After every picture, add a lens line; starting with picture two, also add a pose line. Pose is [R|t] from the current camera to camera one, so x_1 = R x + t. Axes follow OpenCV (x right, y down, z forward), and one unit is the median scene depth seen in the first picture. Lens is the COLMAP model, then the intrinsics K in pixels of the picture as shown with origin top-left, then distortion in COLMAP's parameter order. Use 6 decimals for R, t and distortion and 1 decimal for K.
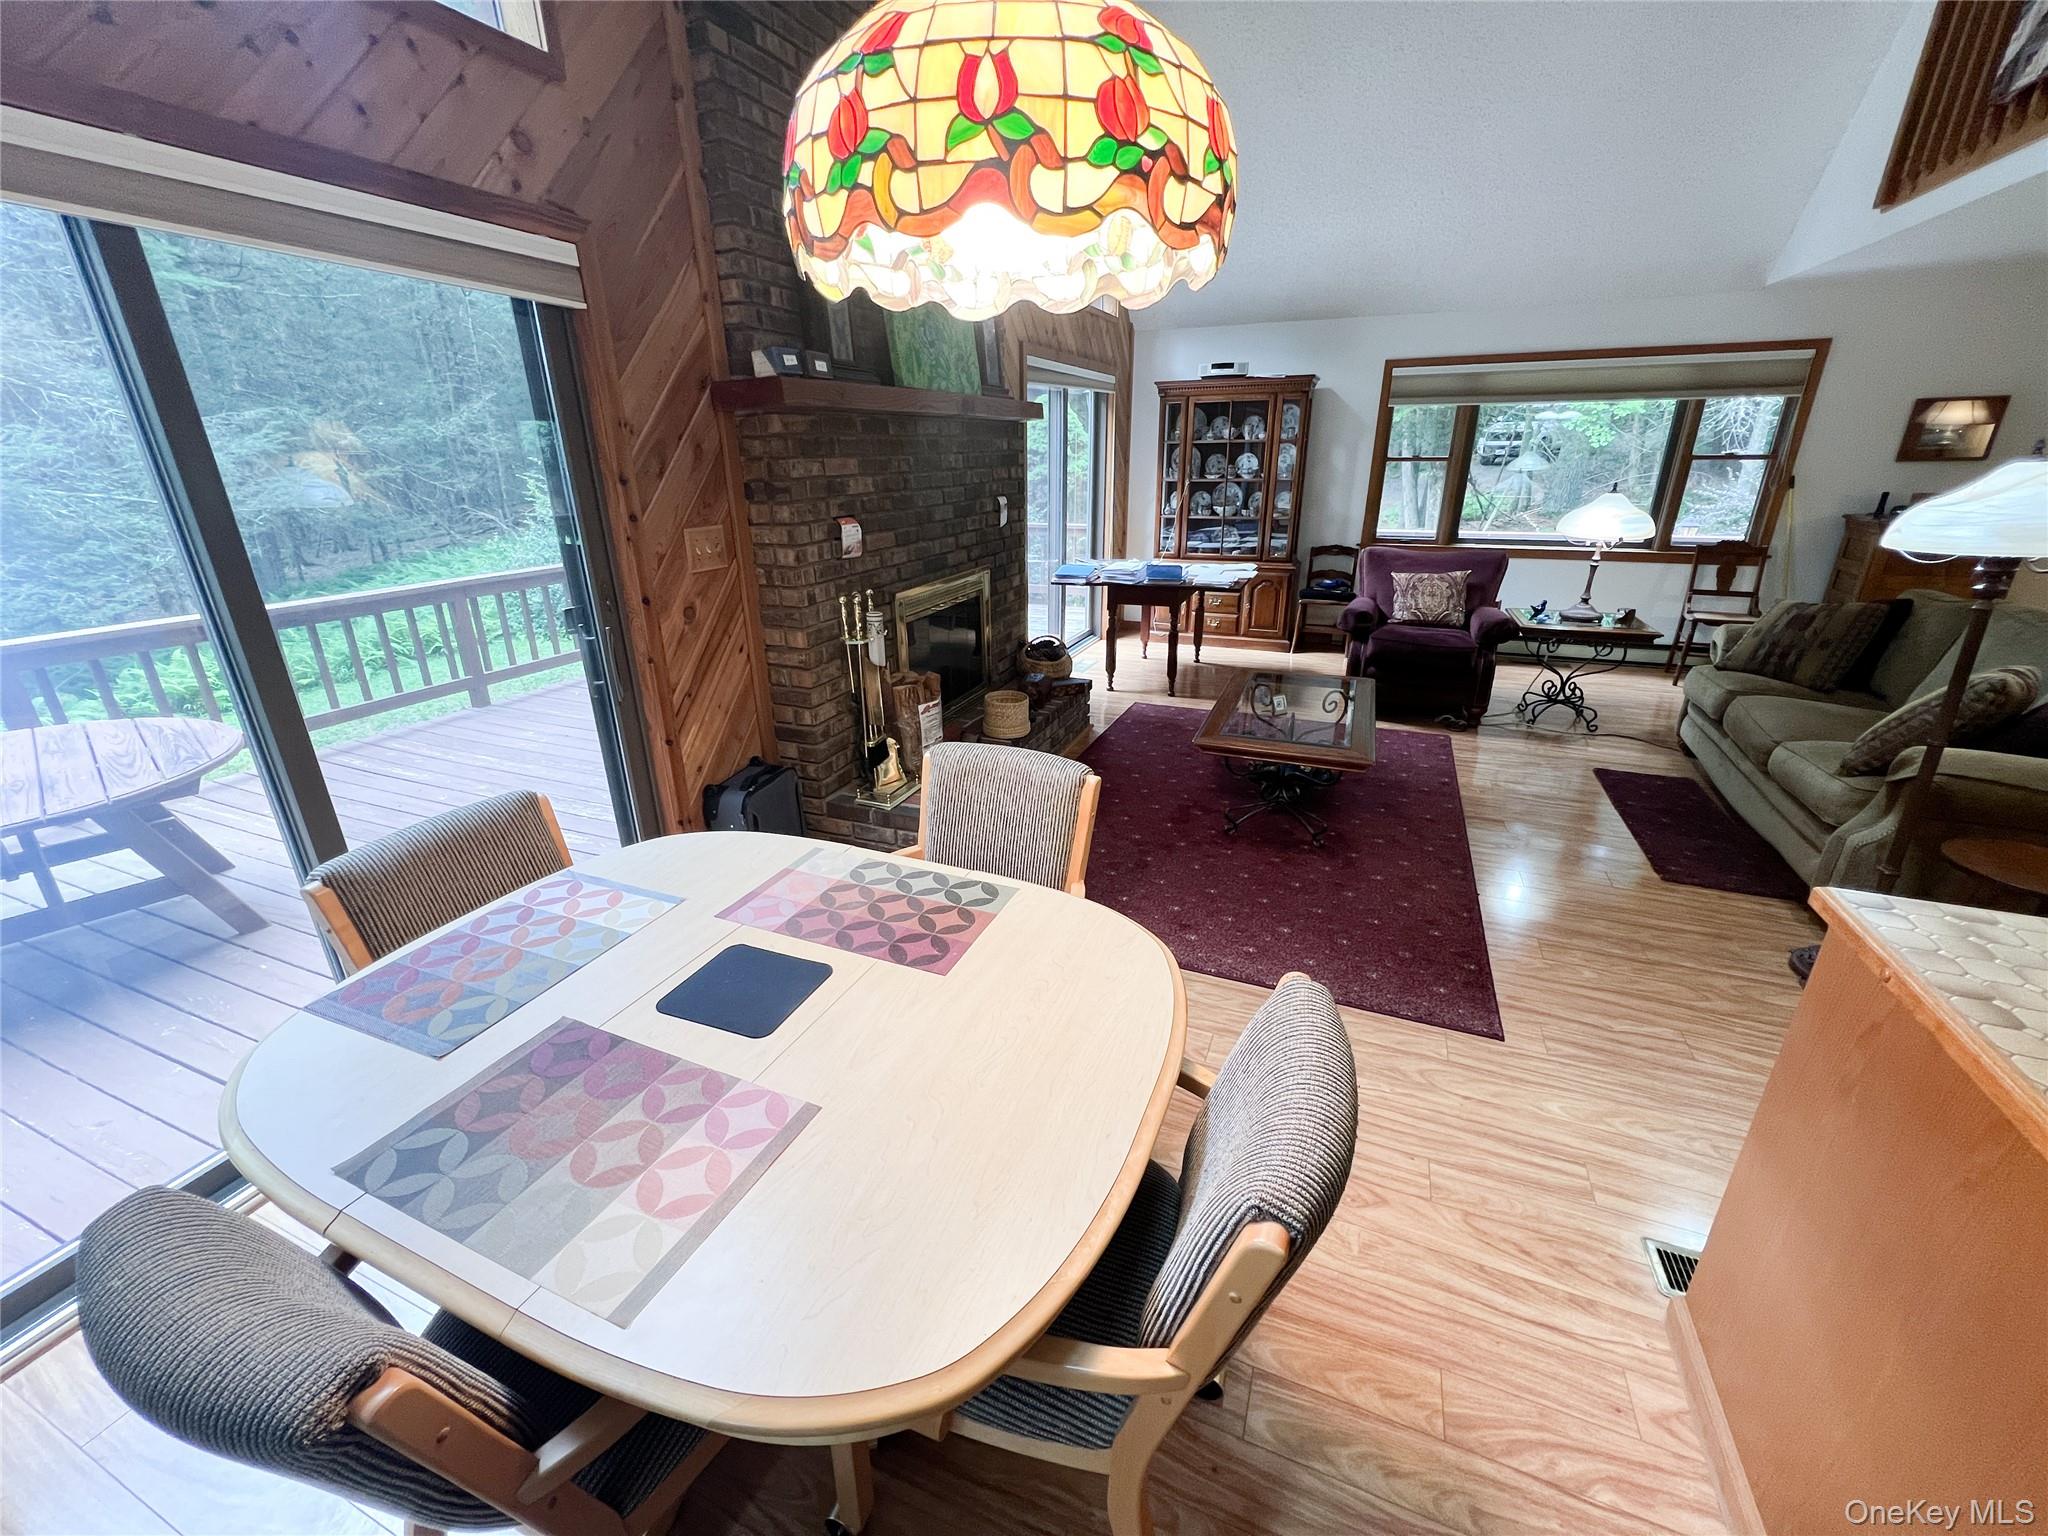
lens RADIAL K [[820.5, 0, 1023.7], [0, 820.5, 769.3], [0, 0, 1]] dist [0.002079, 0.000717]
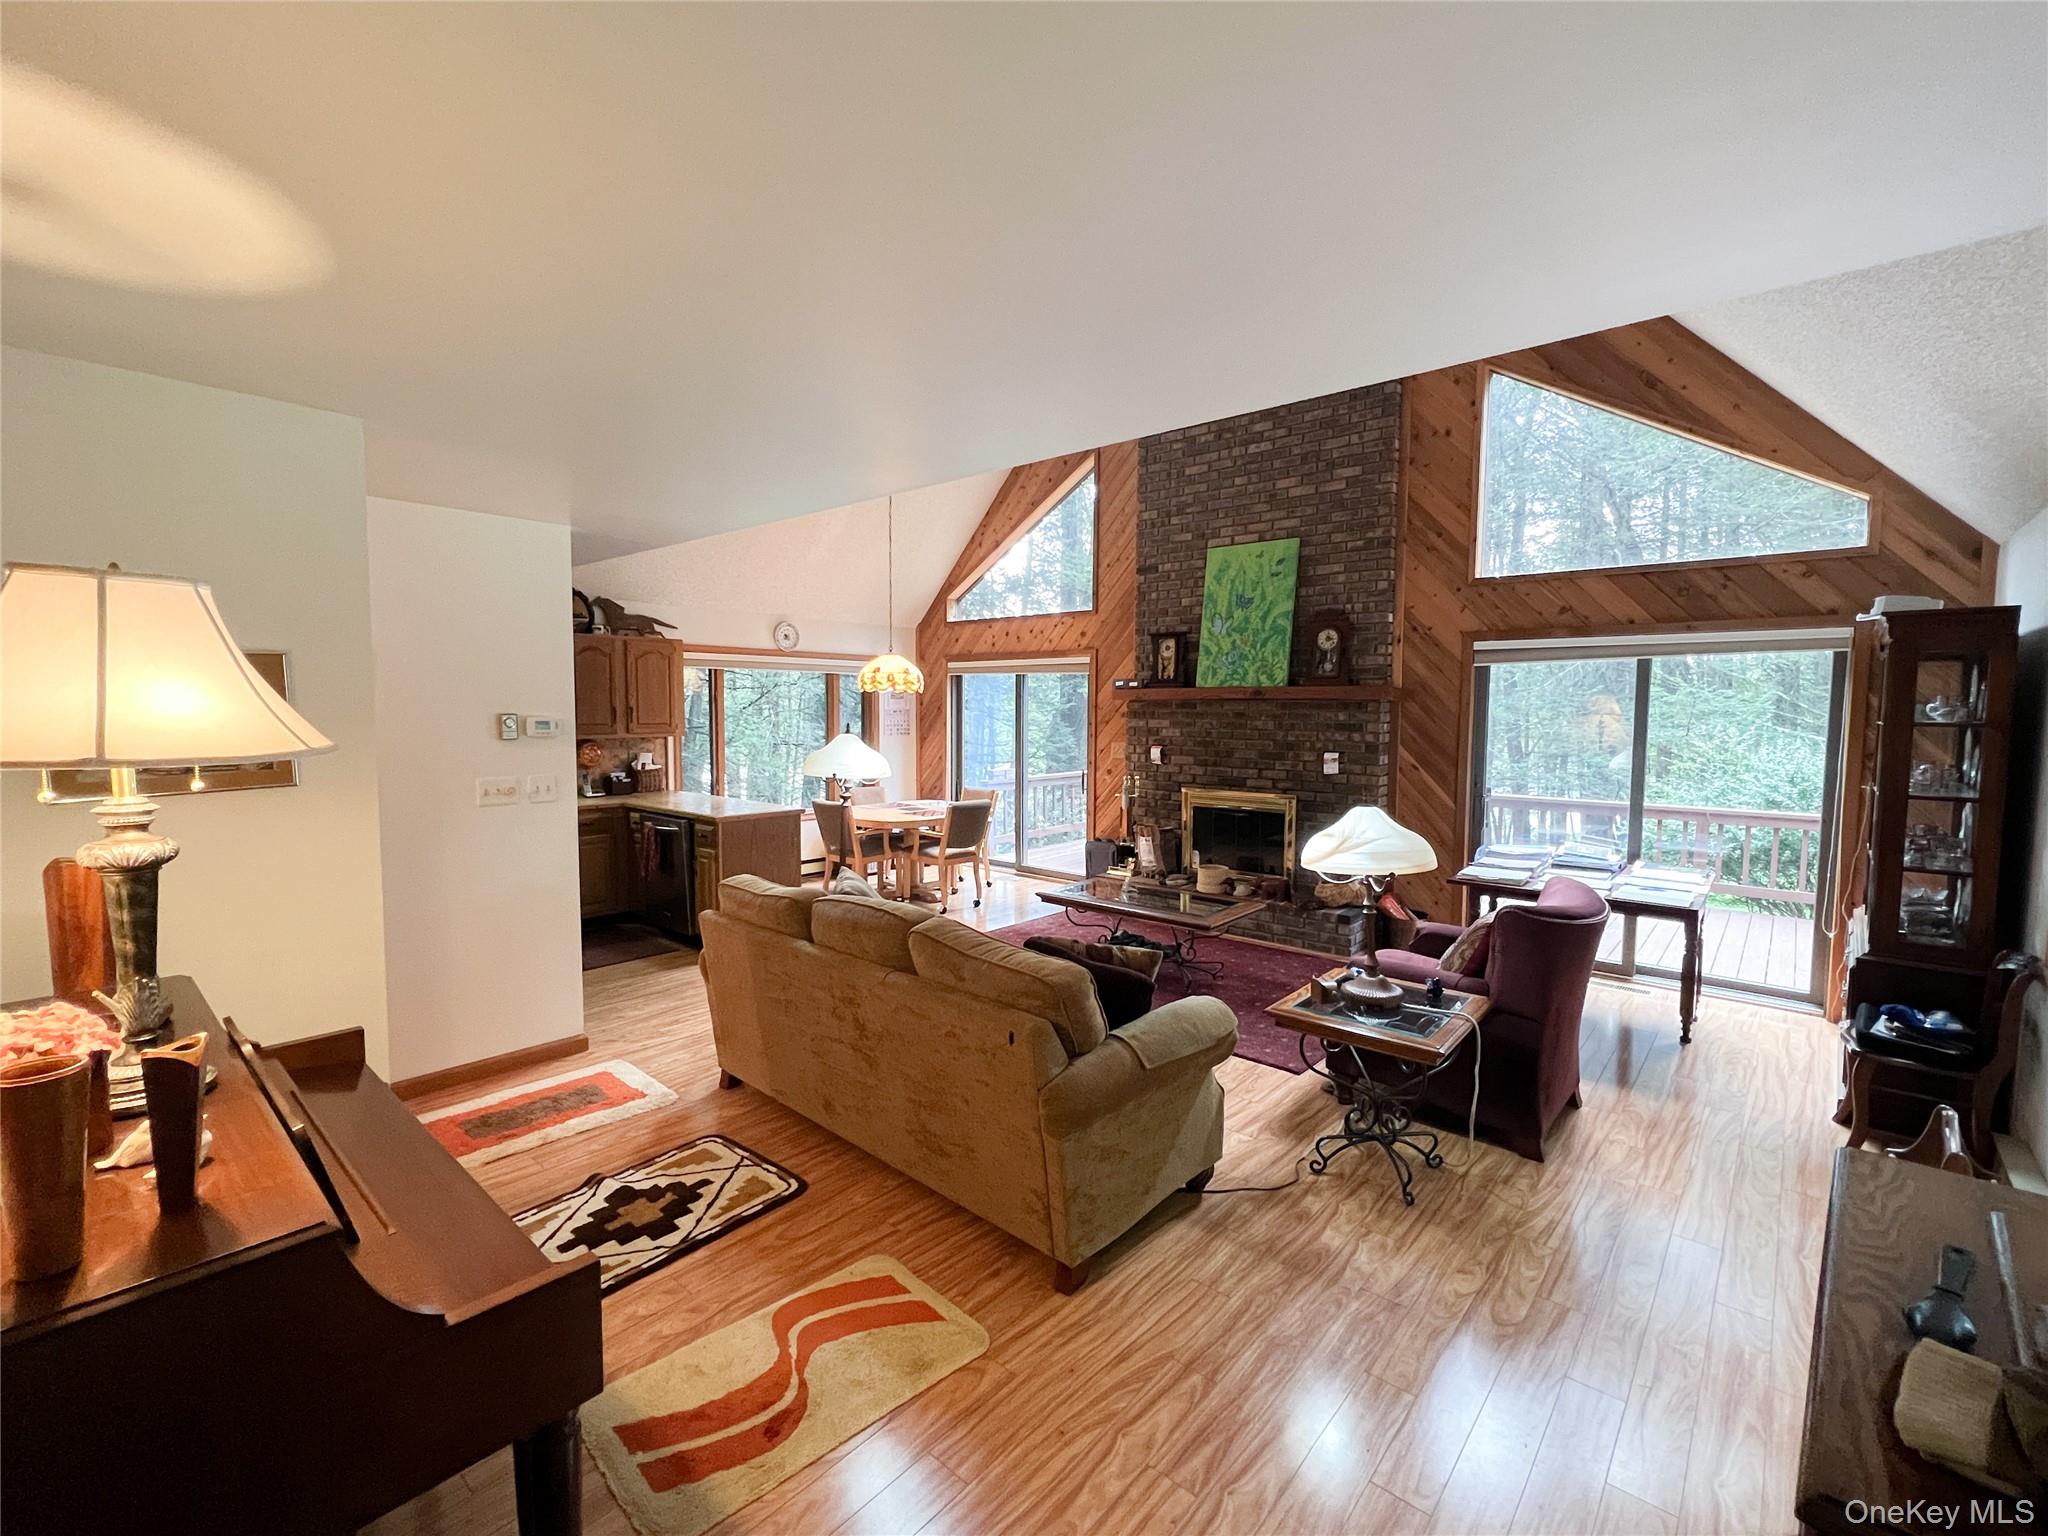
lens RADIAL K [[891.6, 0, 1023.1], [0, 891.6, 763.7], [0, 0, 1]] dist [0.004307, 0.001285]
pose [[-0.322672, 0.076720, -0.943396, 1.025017], [-0.344302, 0.918914, 0.192492, -0.288533], [0.881668, 0.386925, -0.270093, 0.653141]]
